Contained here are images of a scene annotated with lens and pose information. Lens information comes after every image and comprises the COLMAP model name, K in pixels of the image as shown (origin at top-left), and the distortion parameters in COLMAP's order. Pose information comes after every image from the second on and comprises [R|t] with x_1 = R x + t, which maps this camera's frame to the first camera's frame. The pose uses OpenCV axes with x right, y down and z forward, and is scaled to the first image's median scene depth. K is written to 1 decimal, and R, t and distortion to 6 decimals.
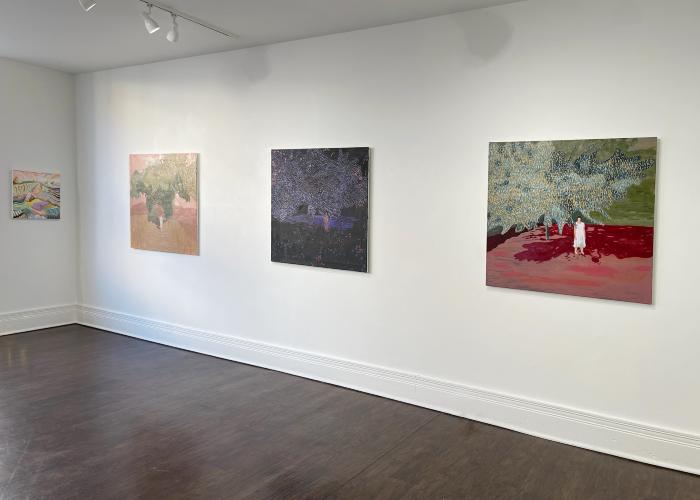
lens RADIAL K [[532.1, 0, 364.4], [0, 532.1, 250.4], [0, 0, 1]] dist [0.003718, -0.001799]
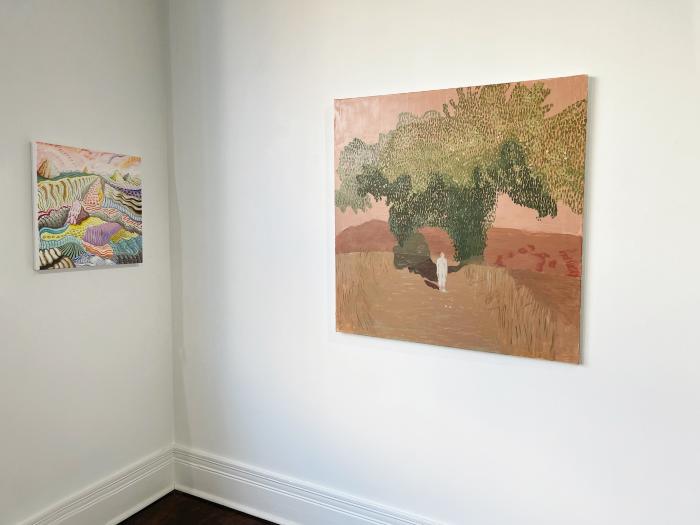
lens RADIAL K [[501.3, 0, 328.5], [0, 501.3, 260.7], [0, 0, 1]] dist [0.049591, -0.002619]
pose [[0.998705, -0.029070, 0.041748, -0.457637], [0.028285, 0.999414, 0.019264, -0.066586], [-0.042283, -0.018058, 0.998942, 0.613403]]
